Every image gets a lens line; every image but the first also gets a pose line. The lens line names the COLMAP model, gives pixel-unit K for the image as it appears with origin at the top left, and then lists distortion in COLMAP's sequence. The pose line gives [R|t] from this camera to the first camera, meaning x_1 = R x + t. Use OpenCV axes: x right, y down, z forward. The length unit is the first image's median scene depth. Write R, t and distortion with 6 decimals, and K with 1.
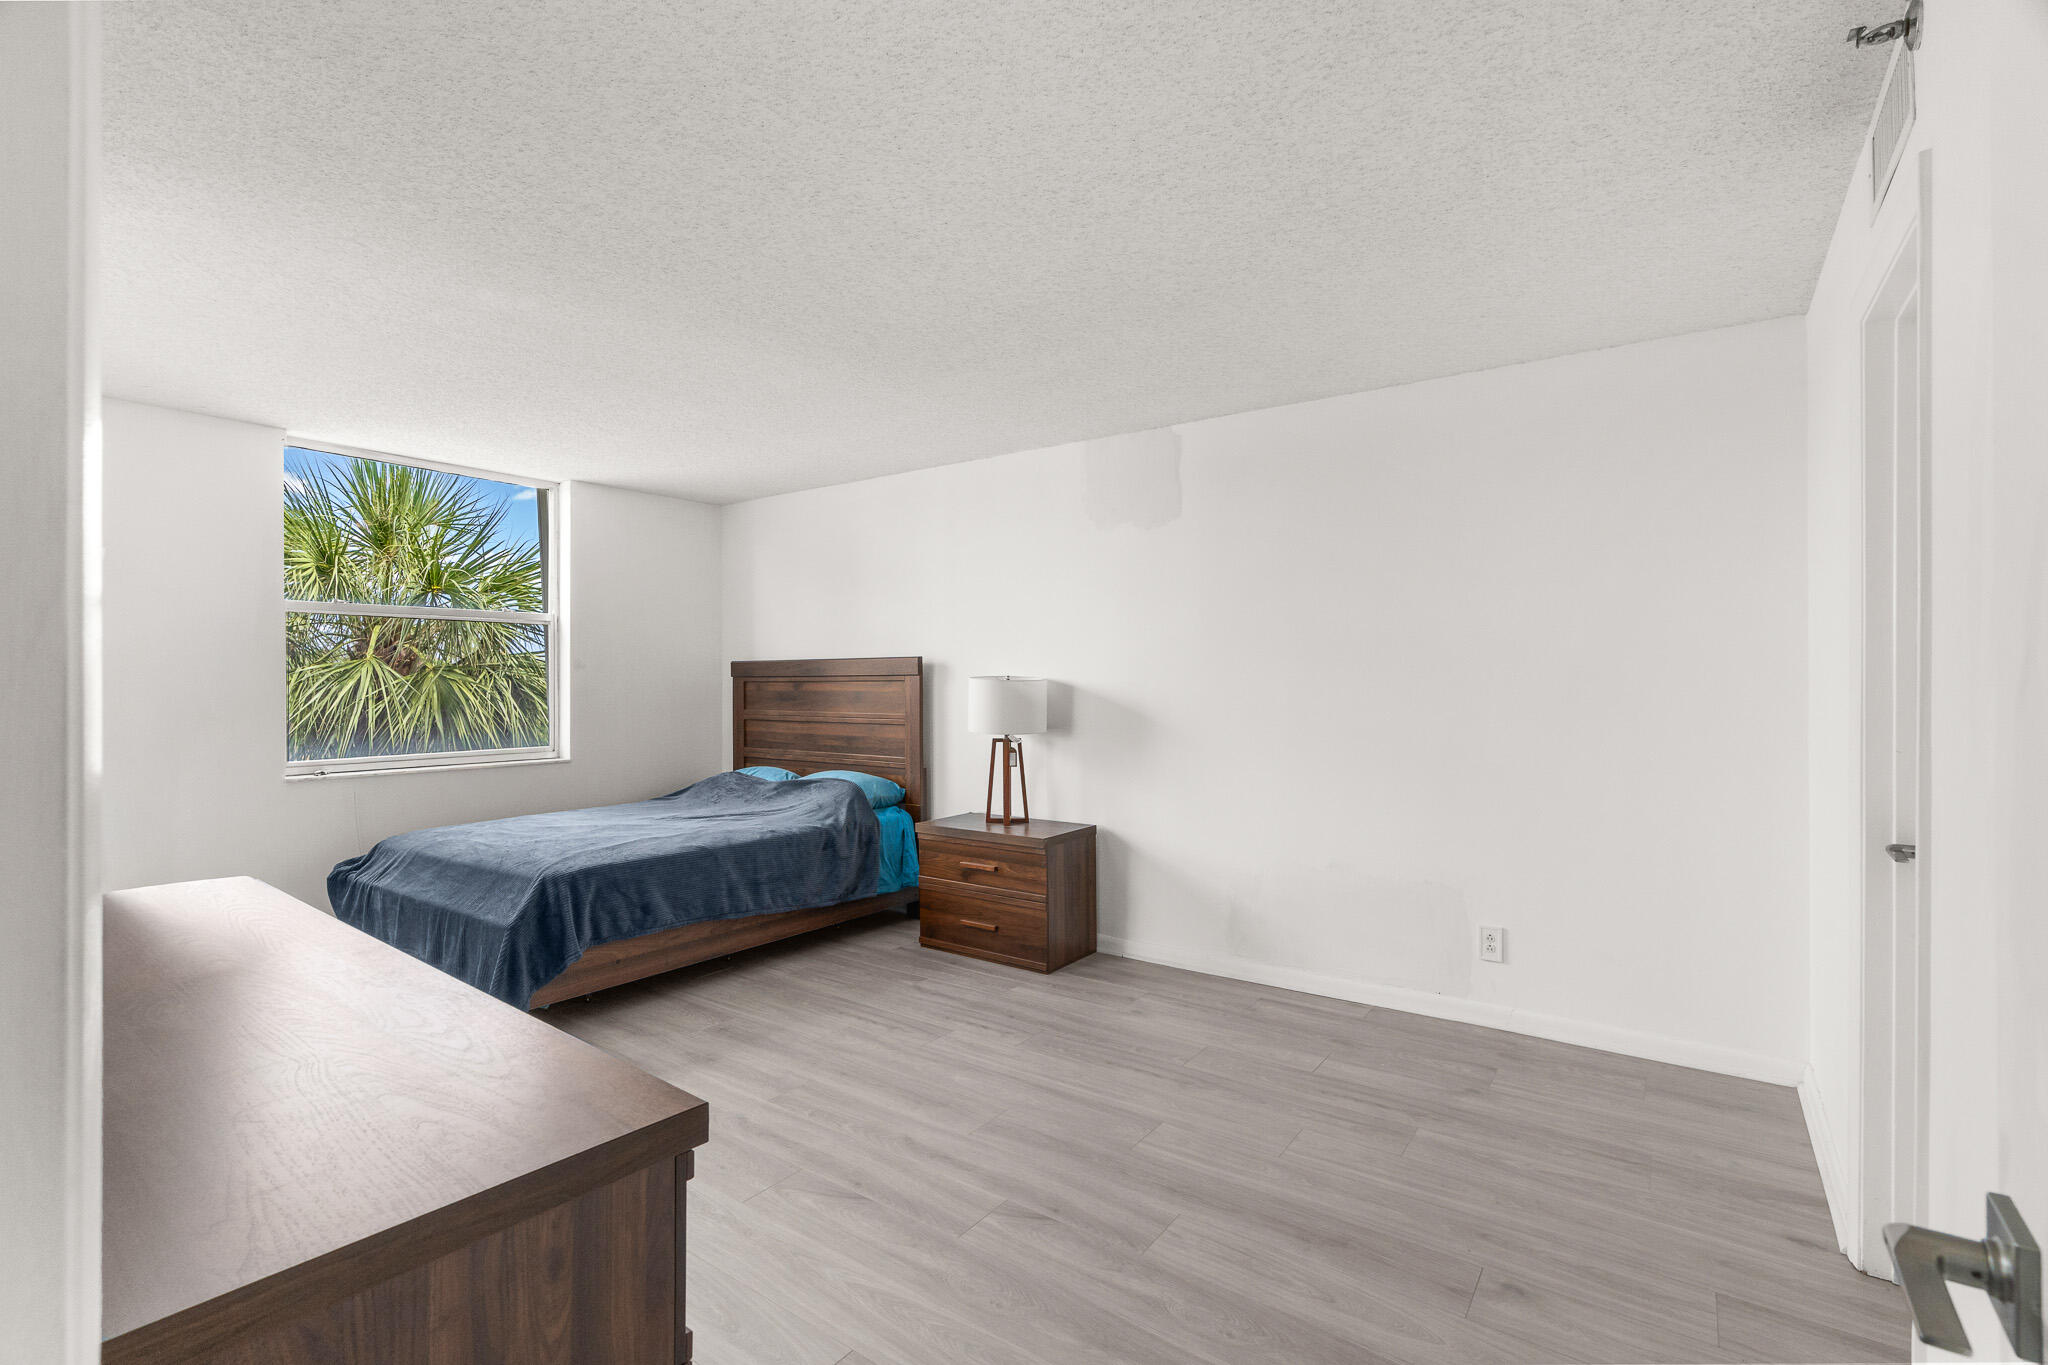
lens RADIAL K [[934.2, 0, 1016.3], [0, 934.2, 677.8], [0, 0, 1]] dist [-0.003608, 0.000915]
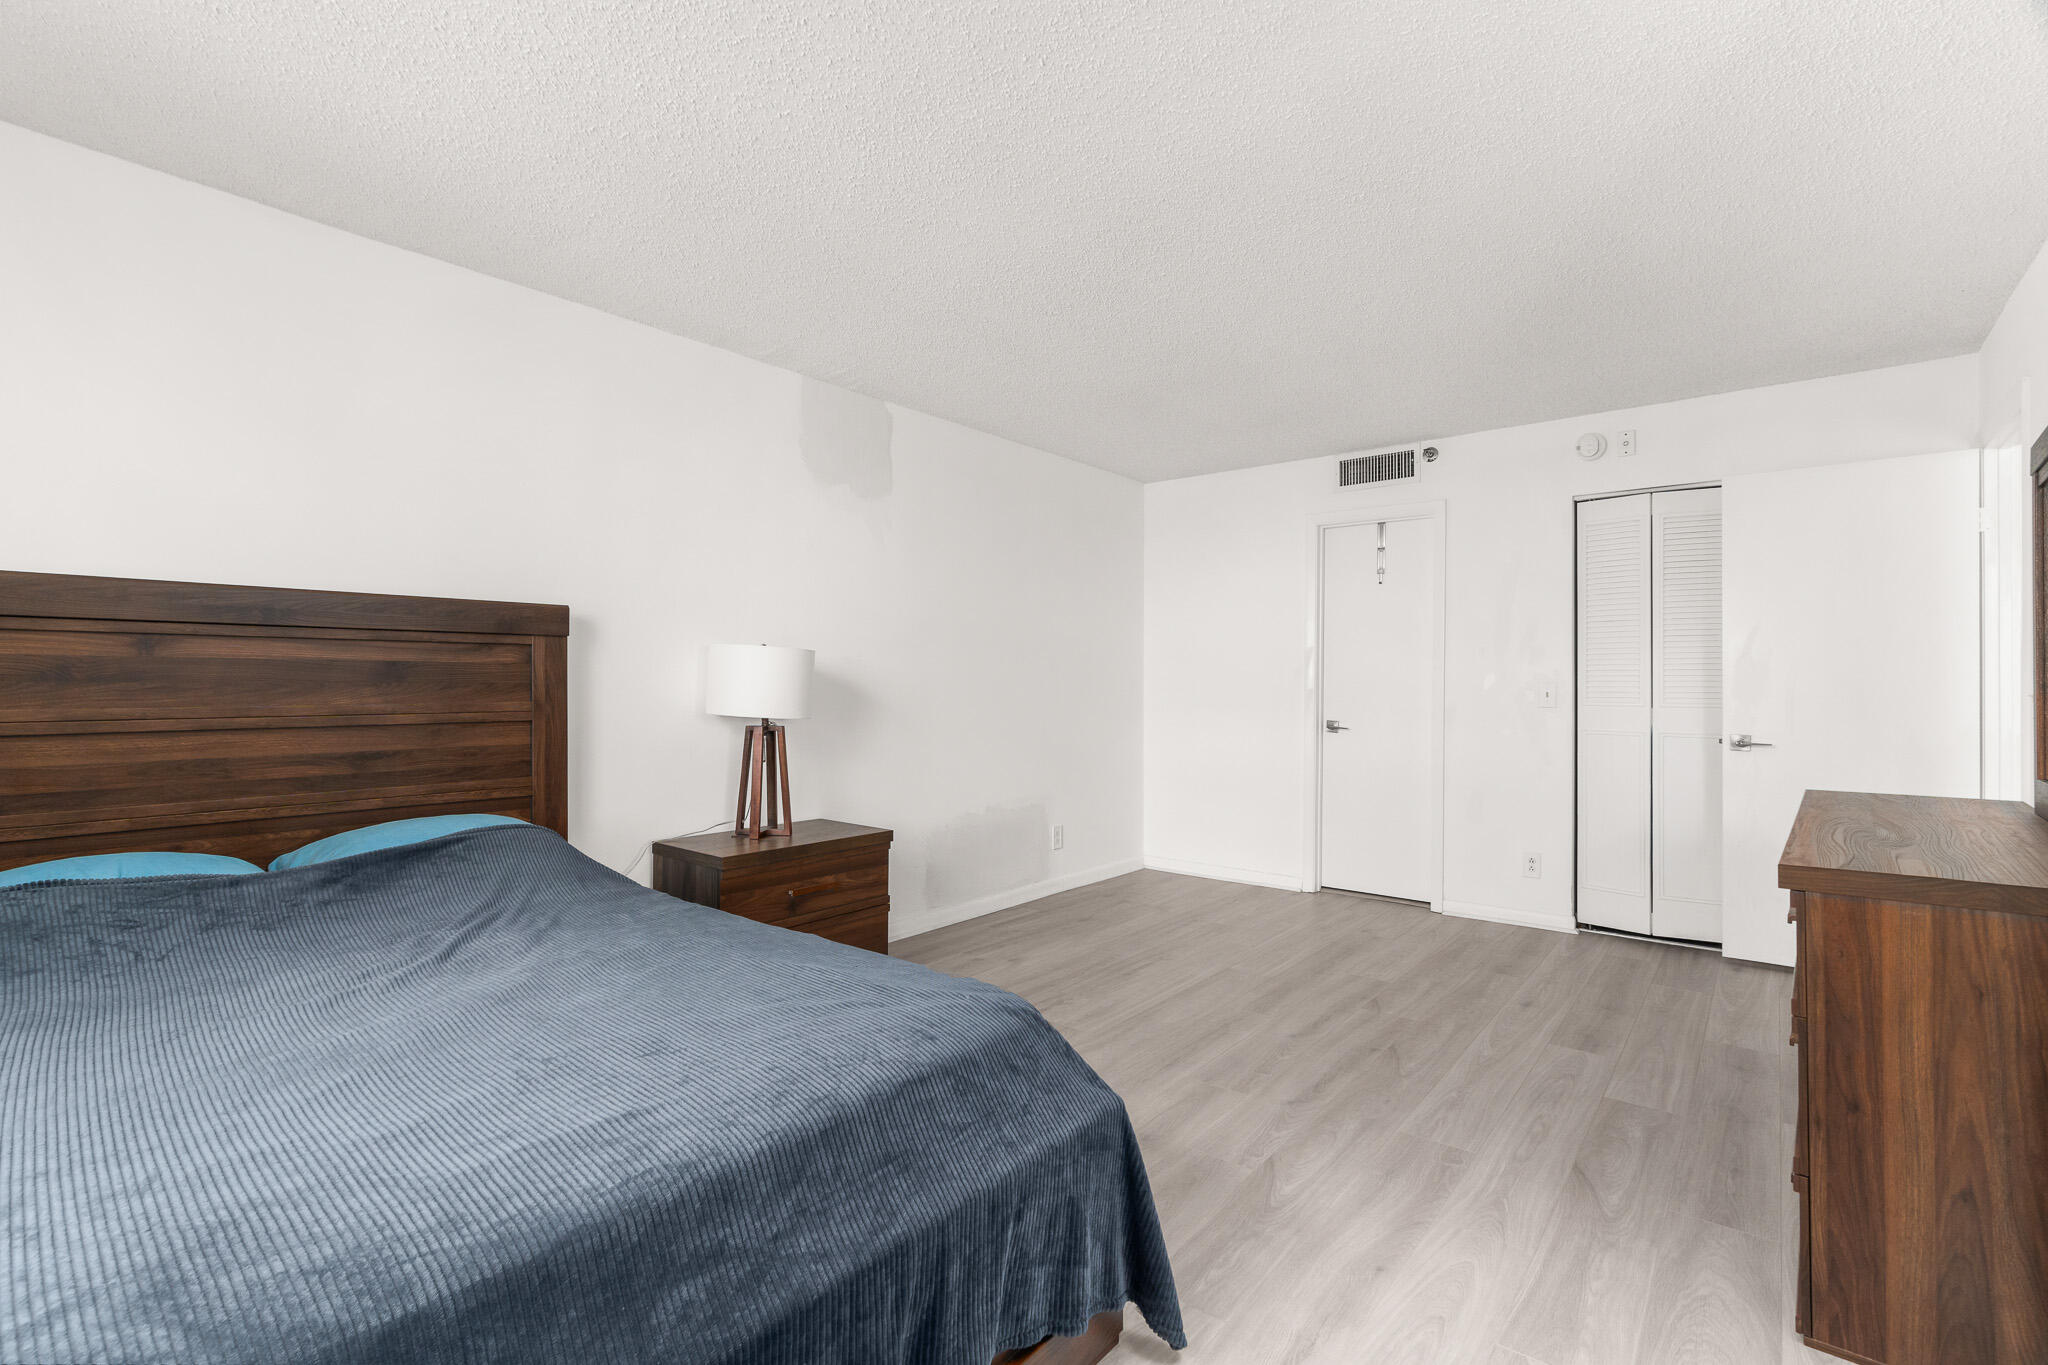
lens RADIAL K [[934.2, 0, 1023.8], [0, 934.2, 679.8], [0, 0, 1]] dist [-0.003608, 0.000915]
pose [[0.053118, 0.006030, 0.998570, -1.111088], [-0.004255, 0.999974, -0.005812, 0.044105], [-0.998579, -0.003940, 0.053142, 1.080294]]
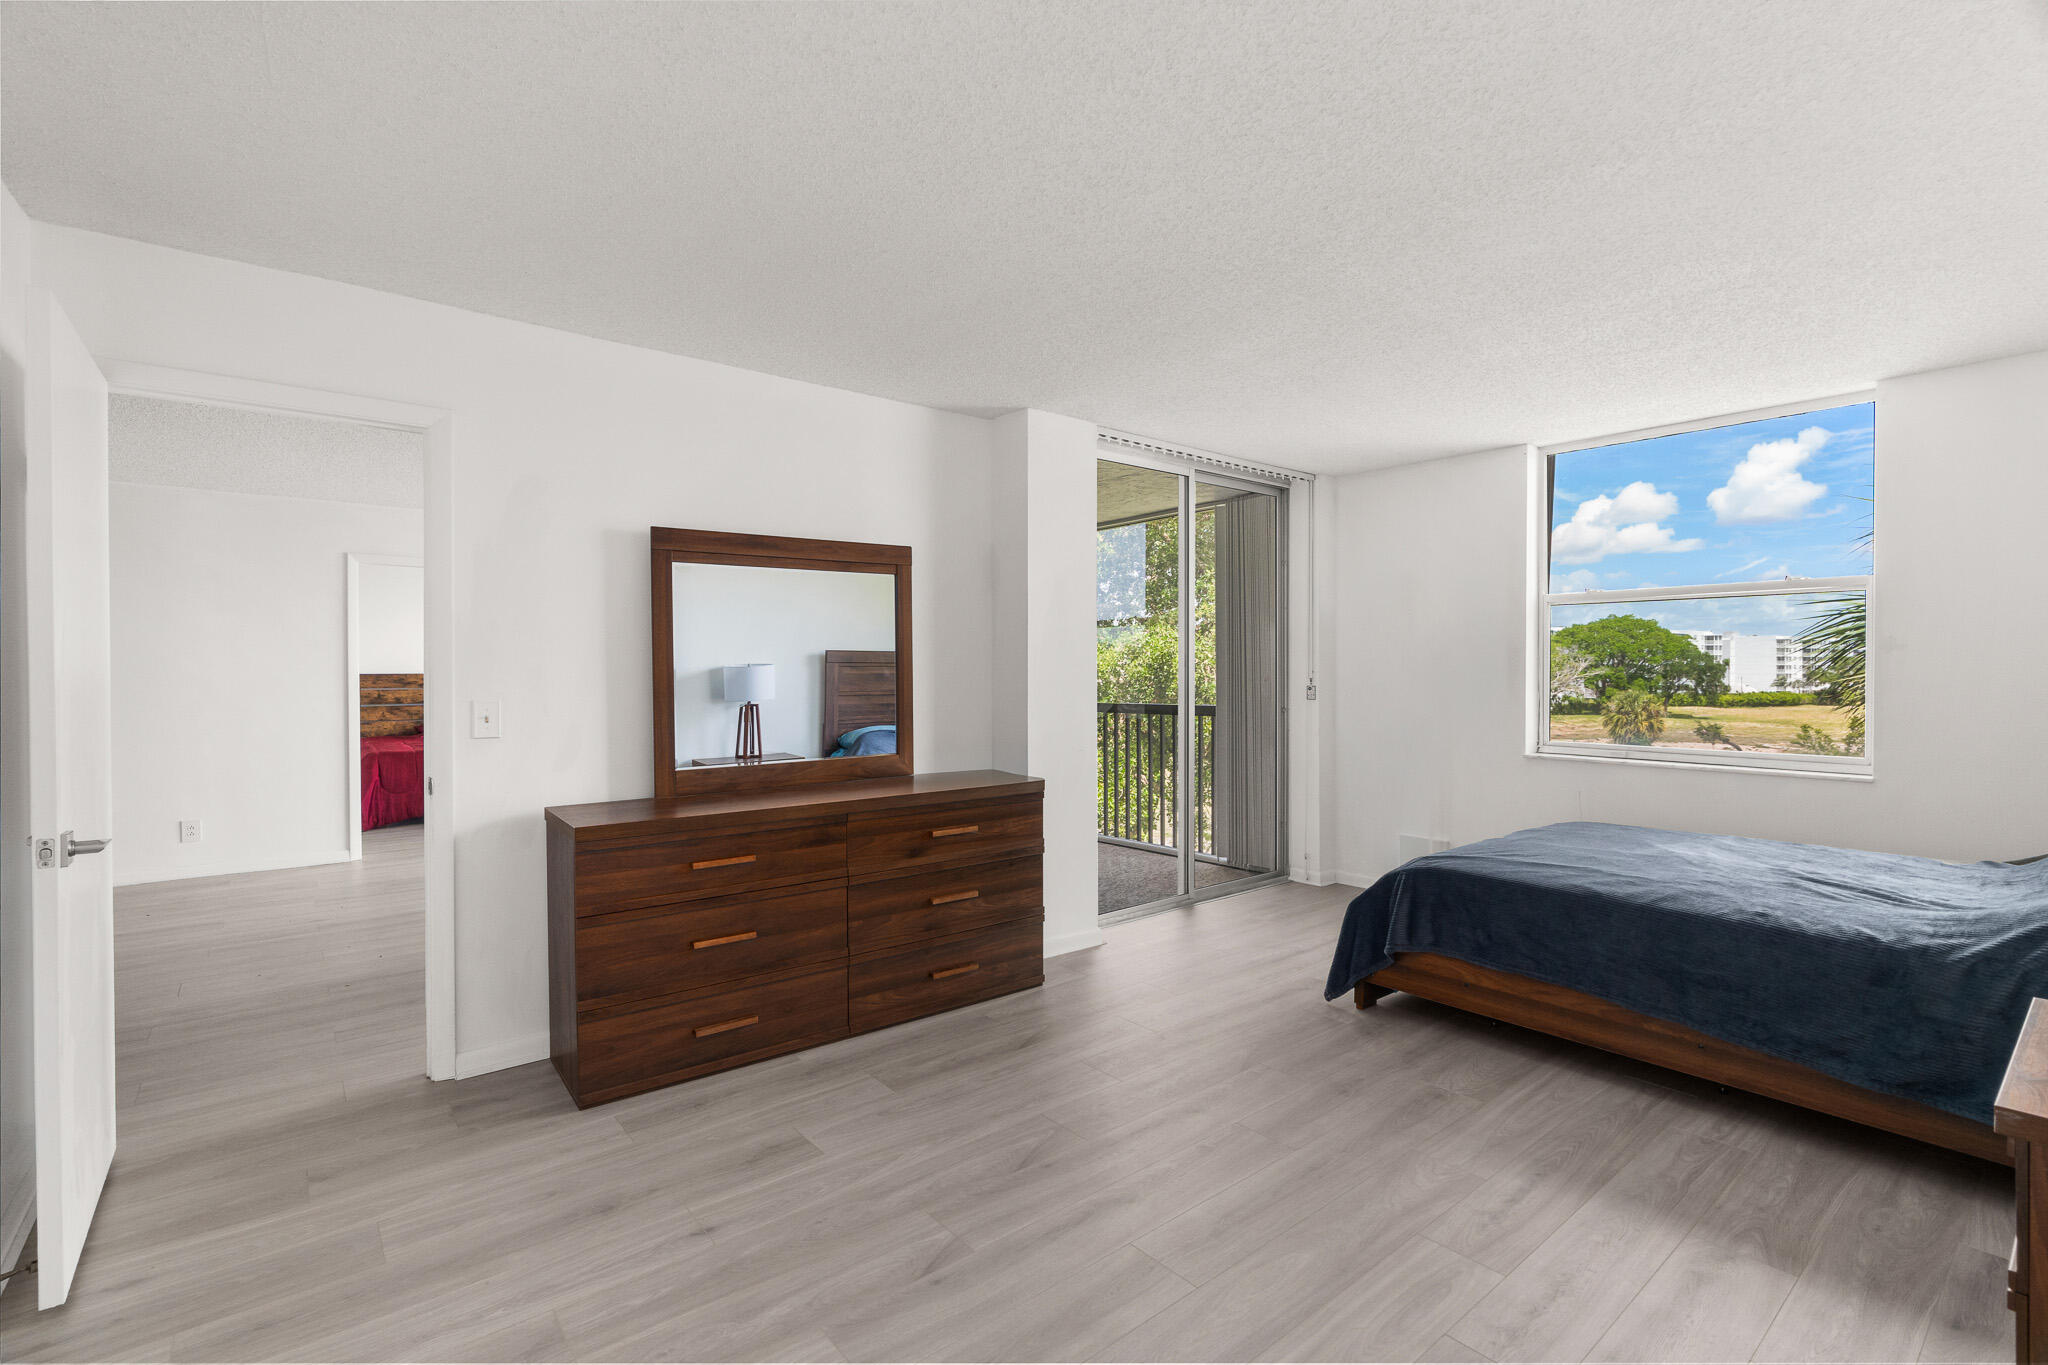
lens RADIAL K [[934.2, 0, 1012.3], [0, 934.2, 683.4], [0, 0, 1]] dist [-0.003608, 0.000915]
pose [[-0.262664, 0.021879, -0.964639, 0.616732], [0.003894, 0.999759, 0.021615, -0.001050], [0.964880, 0.001921, -0.262685, 0.944059]]
